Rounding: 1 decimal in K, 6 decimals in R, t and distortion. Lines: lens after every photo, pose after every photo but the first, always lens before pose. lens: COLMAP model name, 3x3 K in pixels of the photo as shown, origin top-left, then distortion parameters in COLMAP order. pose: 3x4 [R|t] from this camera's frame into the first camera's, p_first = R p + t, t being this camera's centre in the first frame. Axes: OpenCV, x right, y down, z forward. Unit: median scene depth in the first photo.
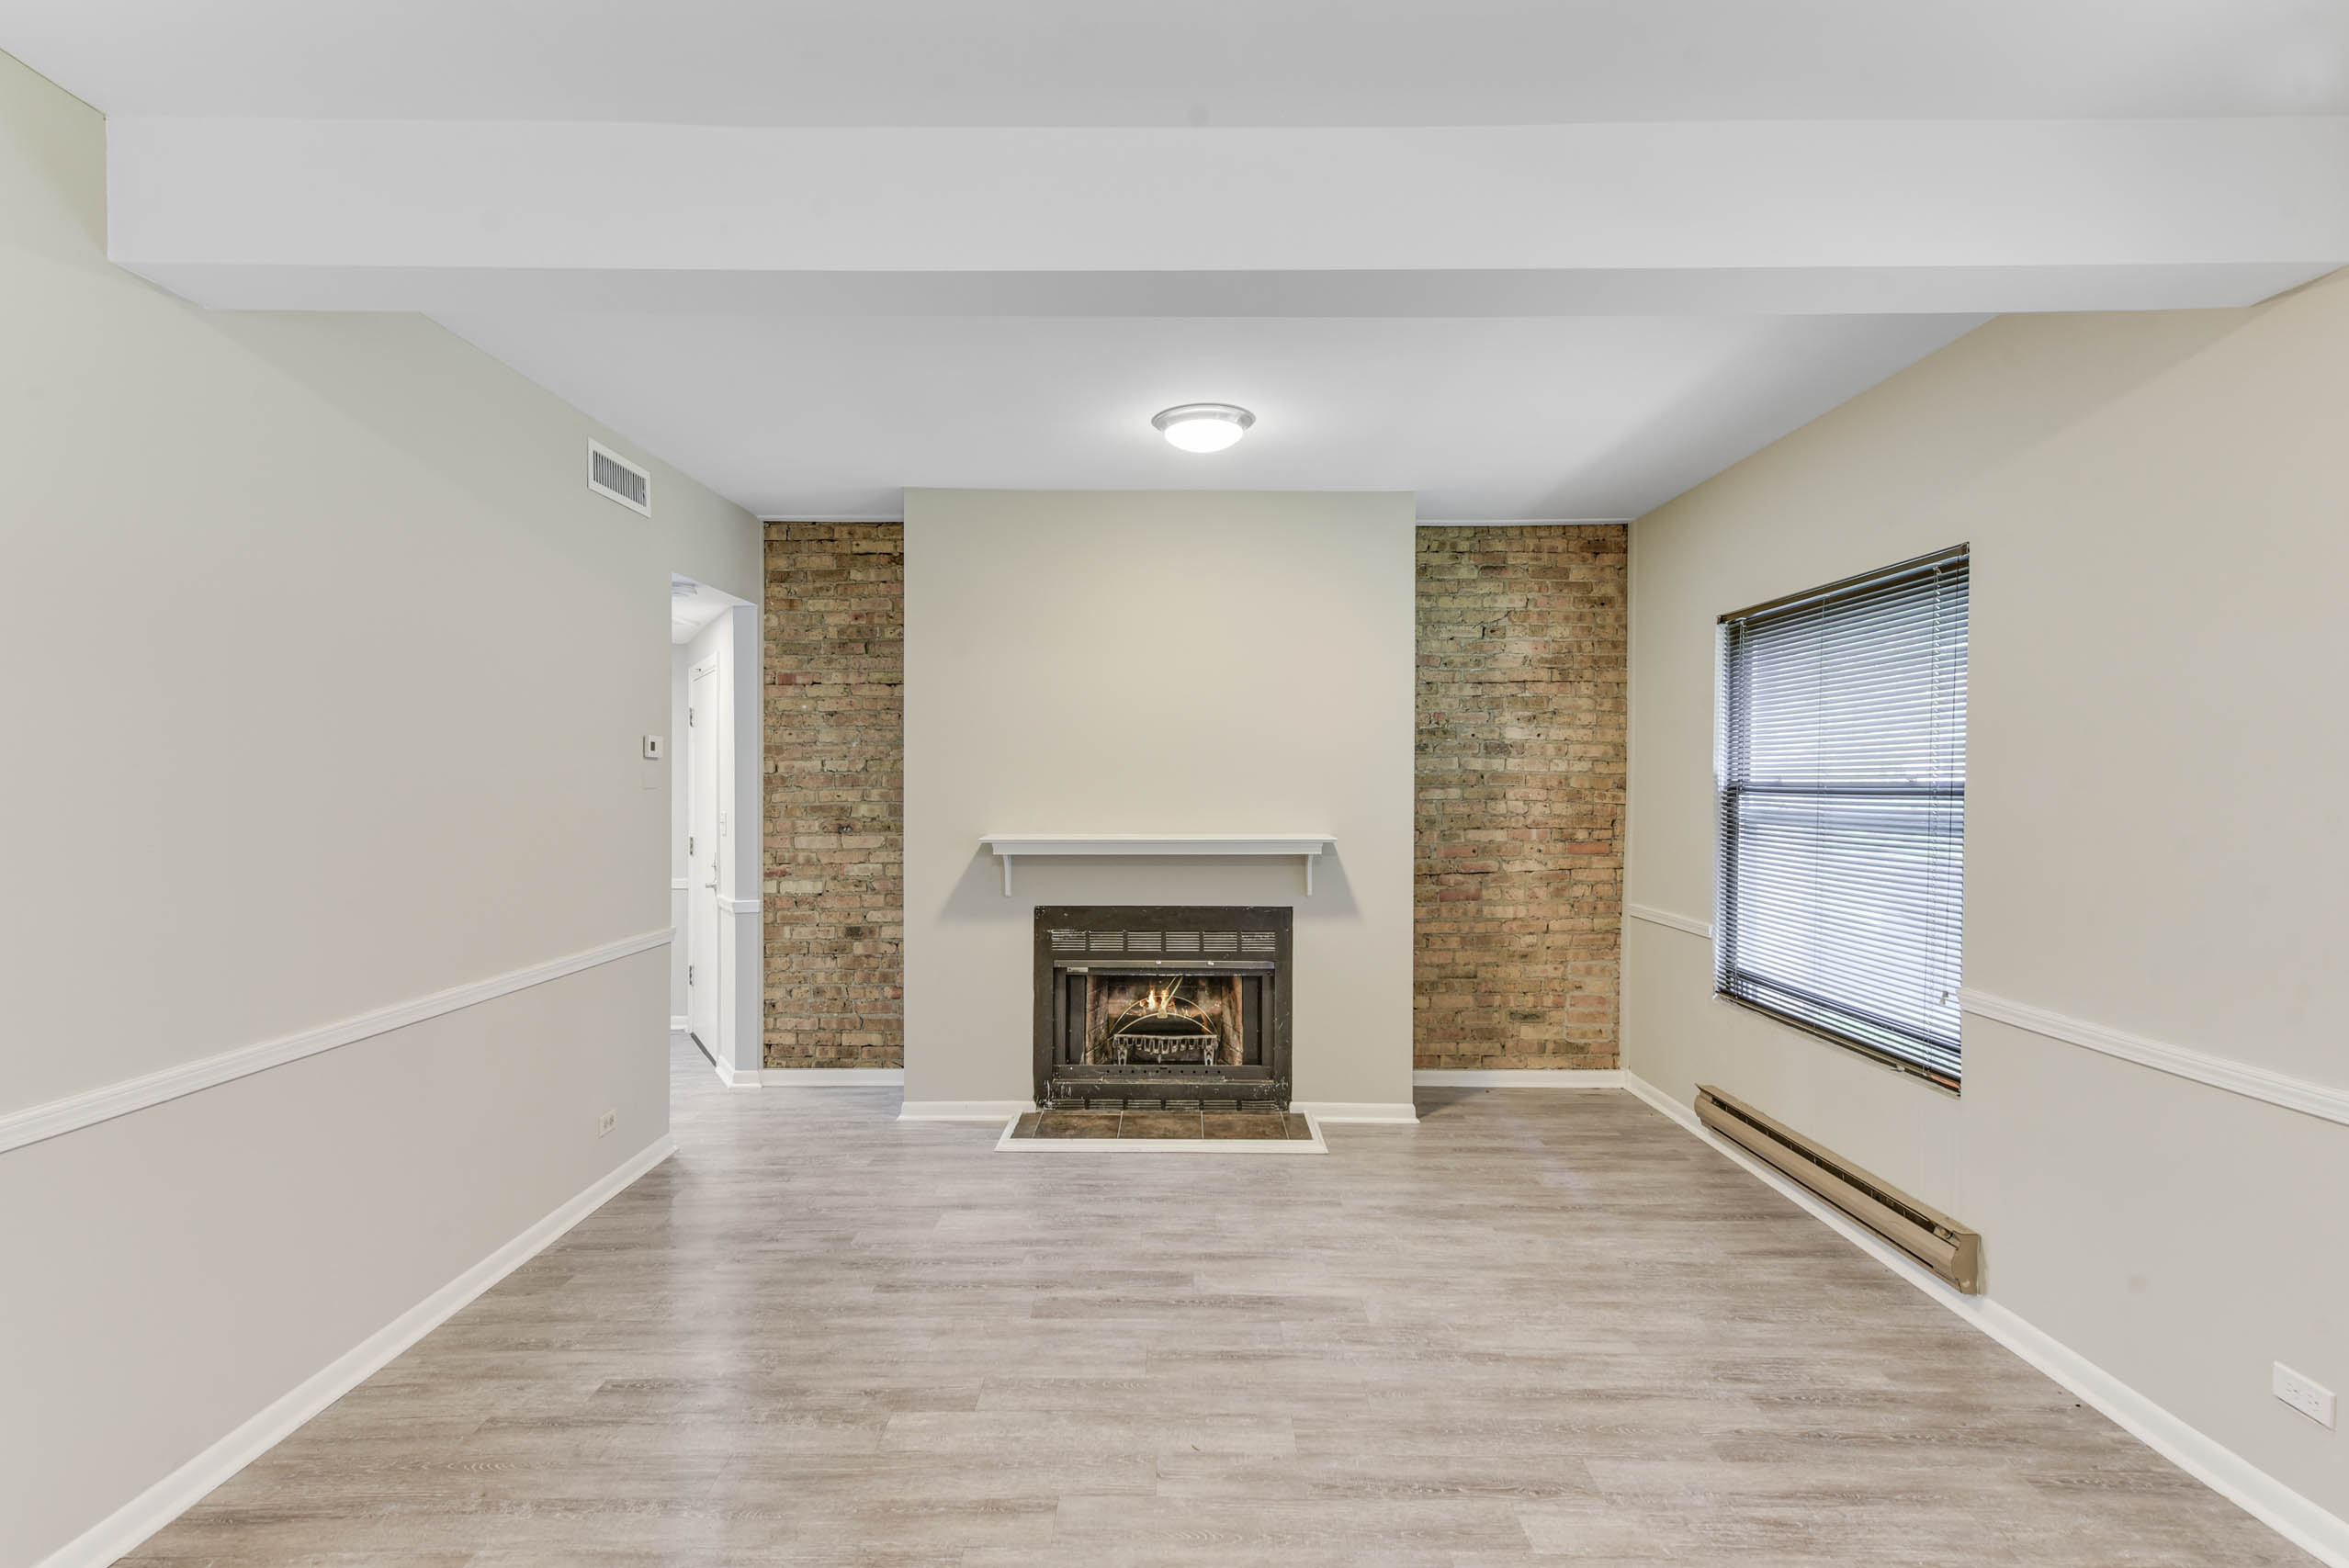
lens RADIAL K [[1132.5, 0, 1174.5], [0, 1132.5, 784.0], [0, 0, 1]] dist [0.011962, -0.001058]
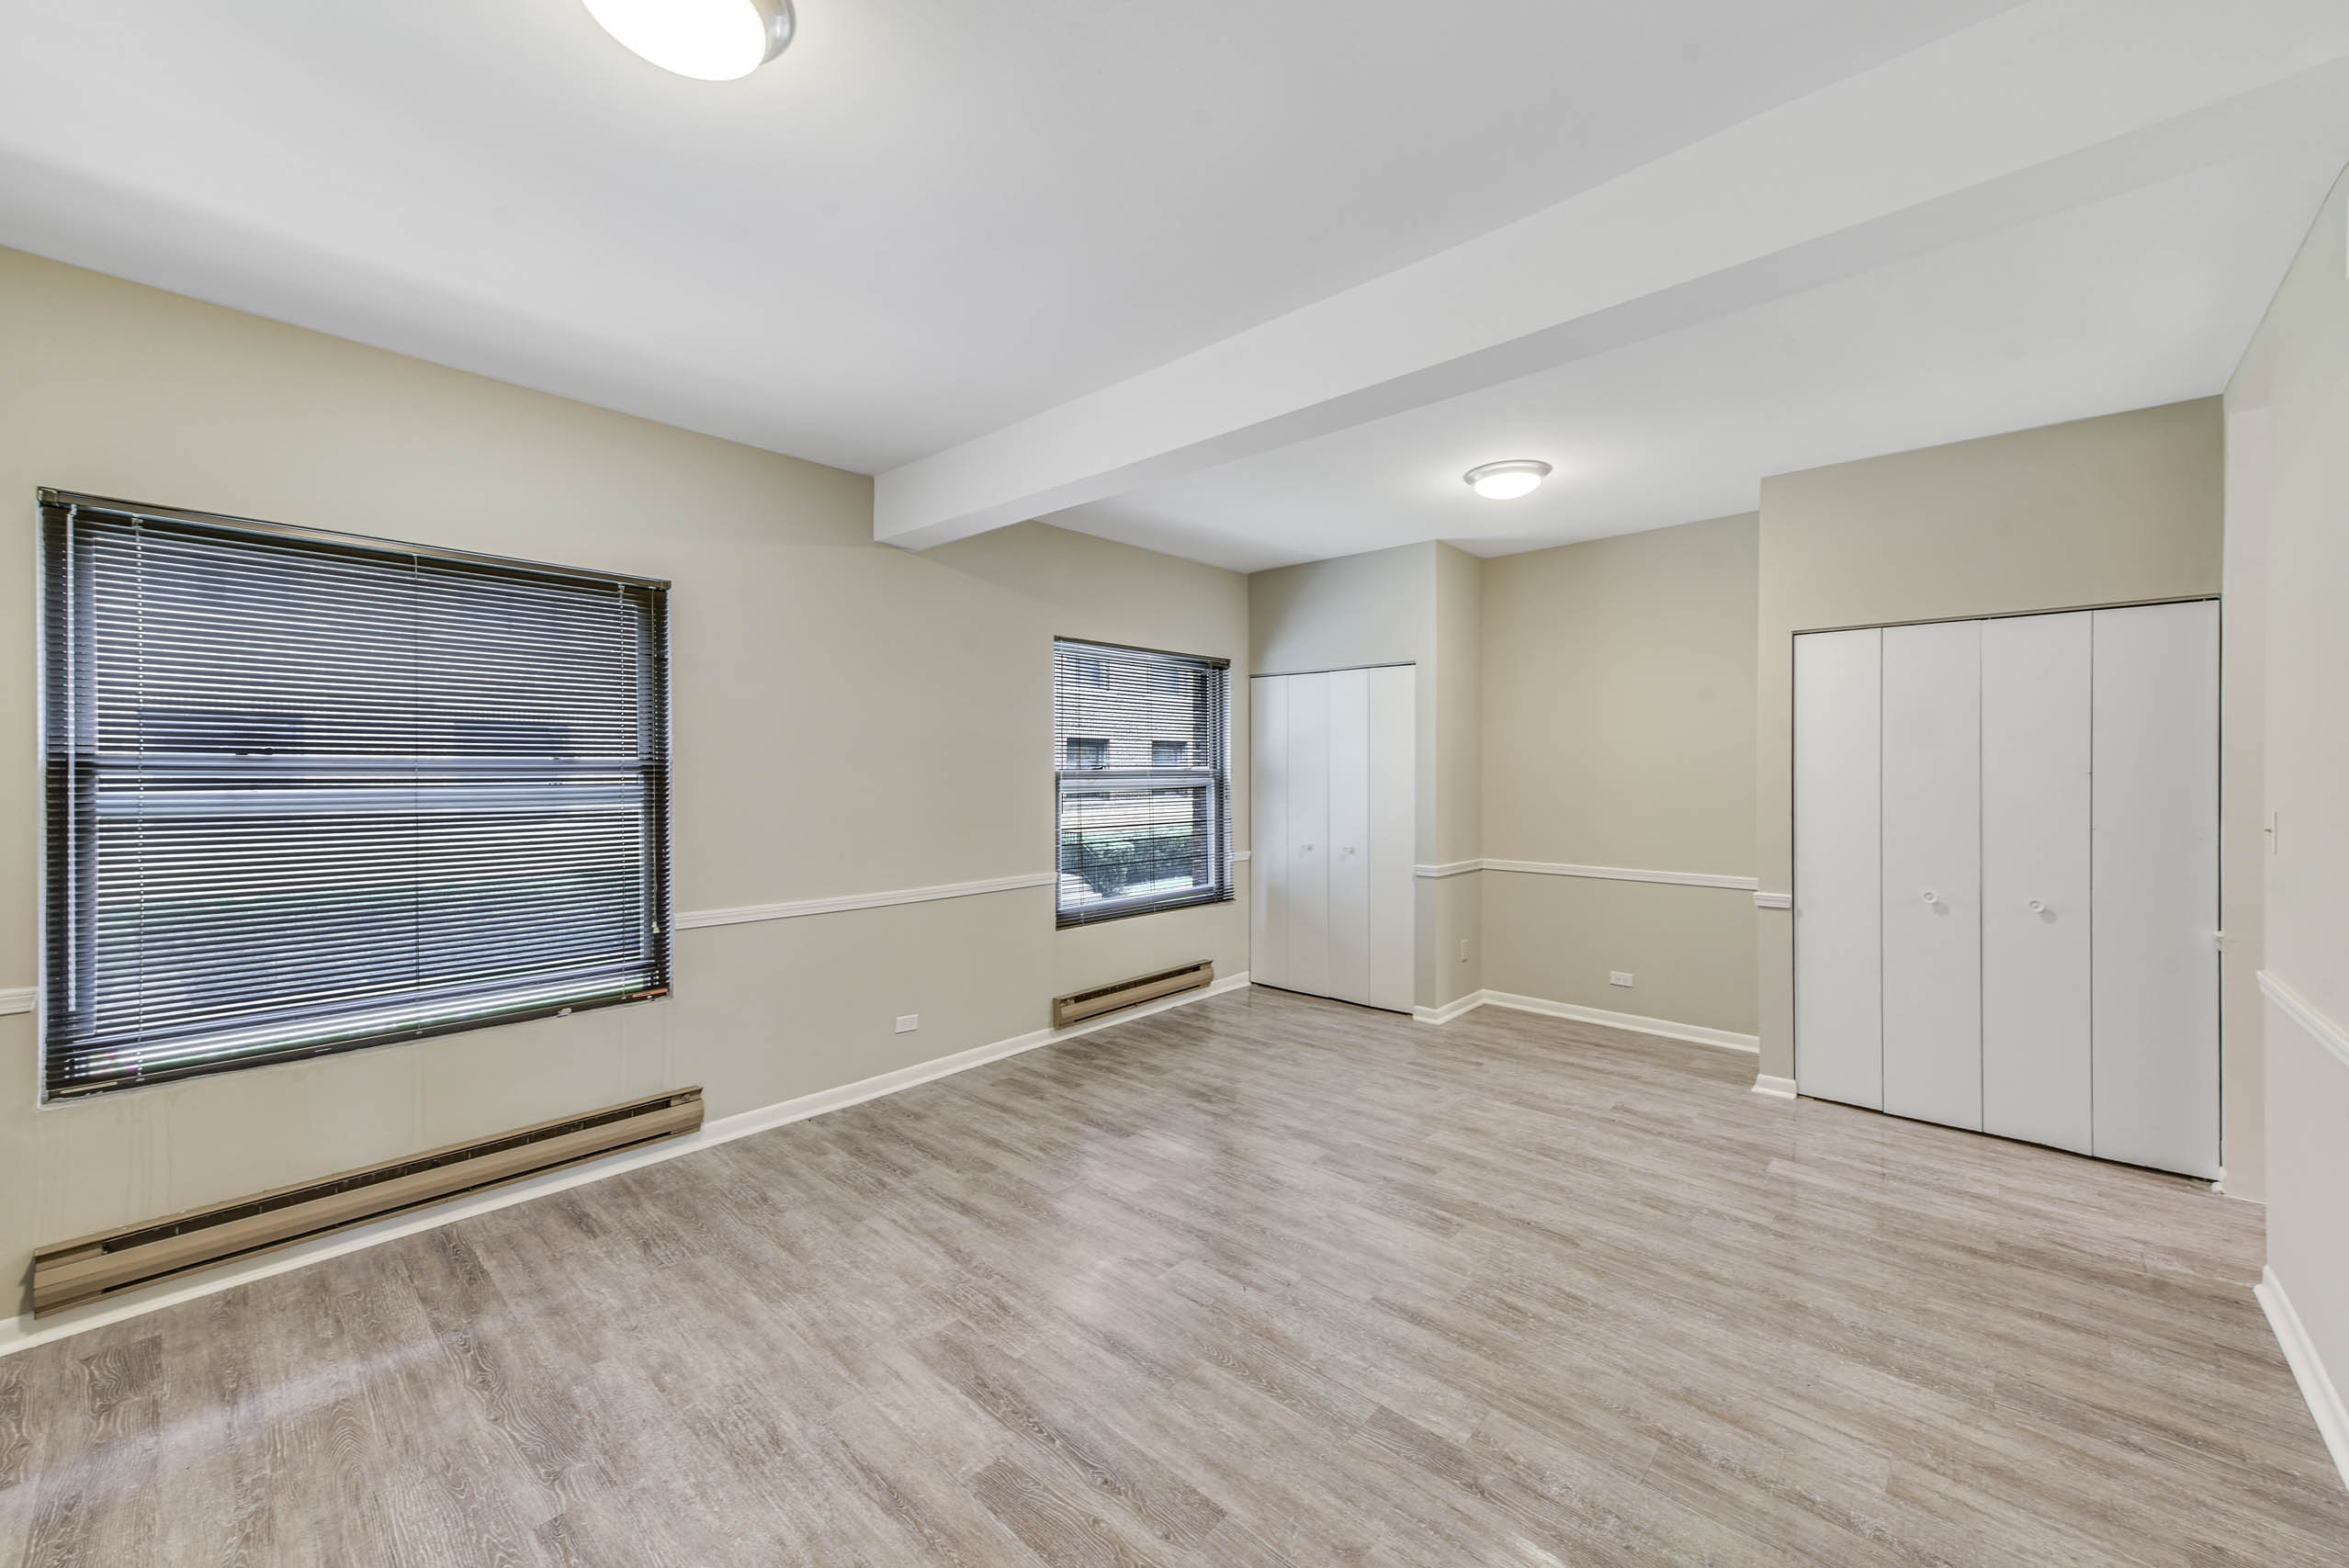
lens RADIAL K [[951.0, 0, 1168.0], [0, 951.0, 766.1], [0, 0, 1]] dist [0.007159, 0.000045]
pose [[-0.743977, -0.002058, 0.668202, -0.305746], [-0.000839, 0.999997, 0.002146, 0.001277], [-0.668204, 0.001036, -0.743977, 0.903756]]
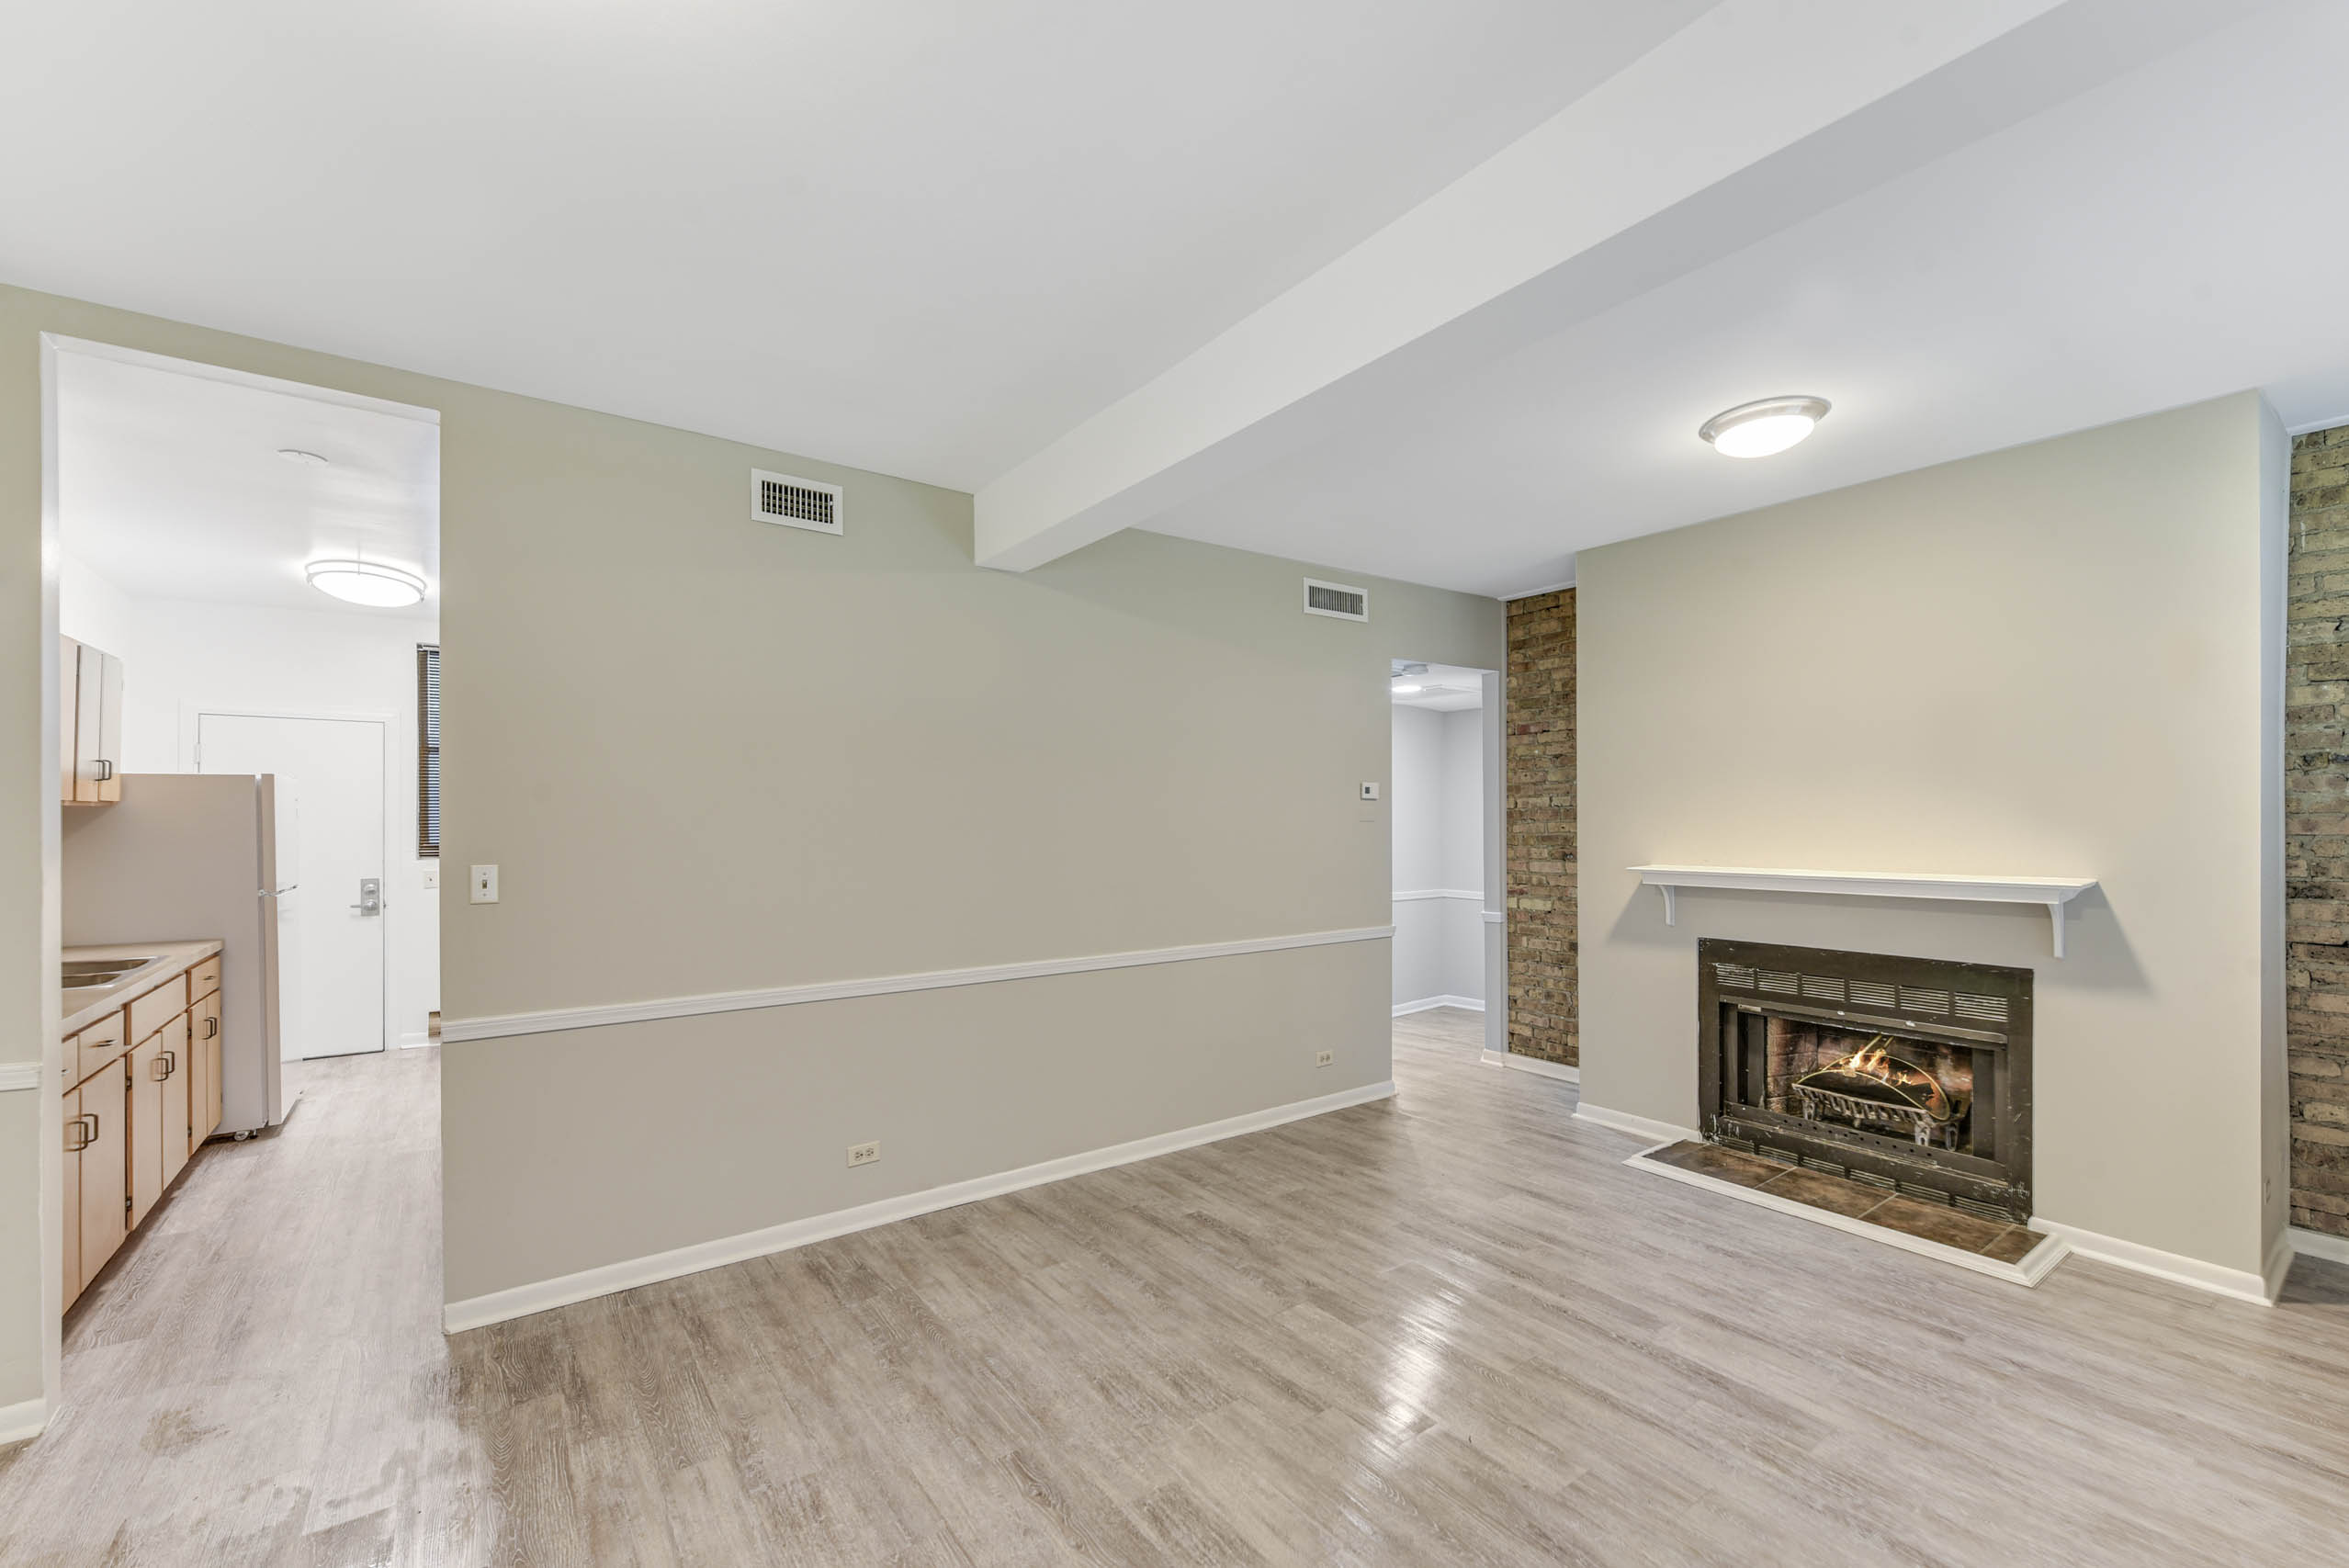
lens RADIAL K [[955.9, 0, 1165.4], [0, 955.9, 810.3], [0, 0, 1]] dist [0.000879, -0.000616]
pose [[0.590263, -0.010784, -0.807139, 0.285097], [0.005336, 0.999941, -0.009457, 0.000157], [0.807193, 0.001275, 0.590286, 0.116713]]
